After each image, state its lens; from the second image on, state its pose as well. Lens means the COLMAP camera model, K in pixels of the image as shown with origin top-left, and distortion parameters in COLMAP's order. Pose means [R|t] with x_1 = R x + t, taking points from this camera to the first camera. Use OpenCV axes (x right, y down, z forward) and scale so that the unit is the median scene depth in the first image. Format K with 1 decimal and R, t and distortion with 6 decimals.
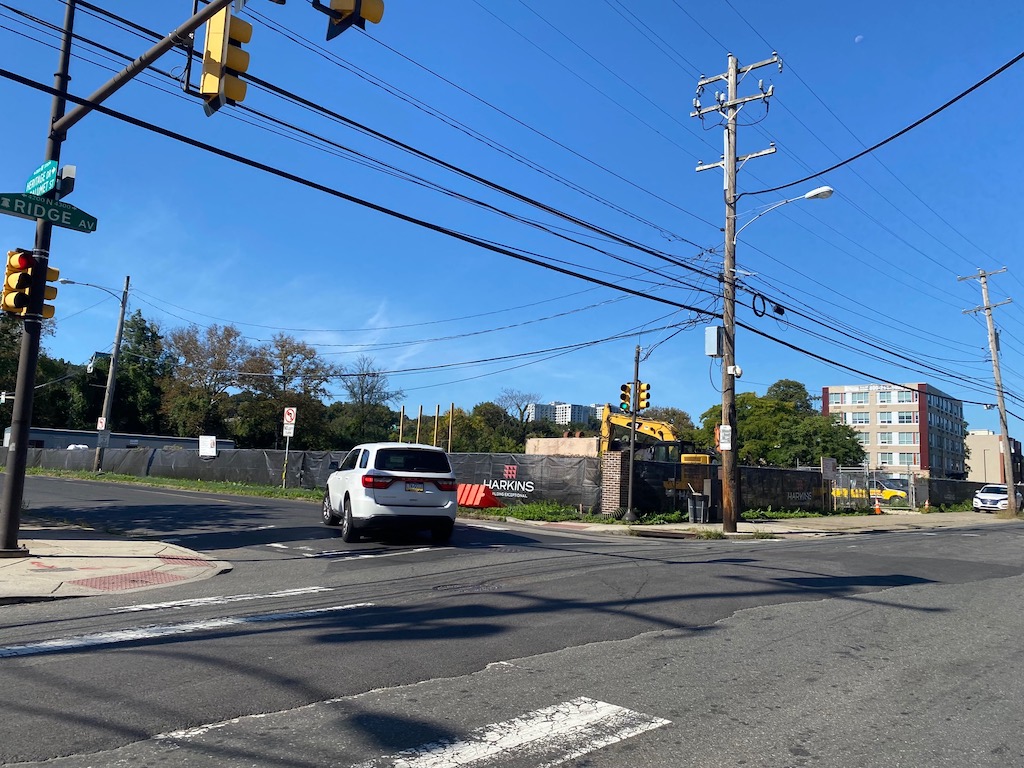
lens RADIAL K [[774.5, 0, 512.0], [0, 774.5, 383.7], [0, 0, 1]] dist [-0.003025, -0.001935]
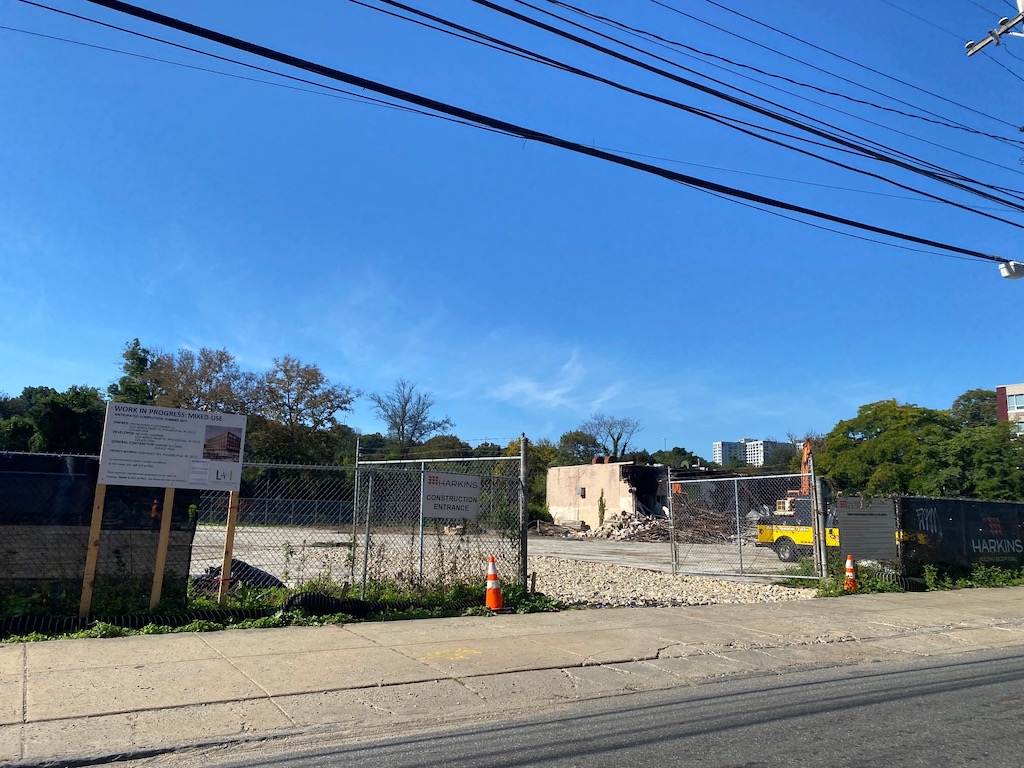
lens RADIAL K [[774.5, 0, 512.3], [0, 774.5, 382.2], [0, 0, 1]] dist [-0.003025, -0.001935]
pose [[0.964934, -0.055832, -0.256488, 0.135705], [0.040298, 0.997043, -0.065429, 0.025201], [0.259382, 0.052798, 0.964330, 0.174737]]
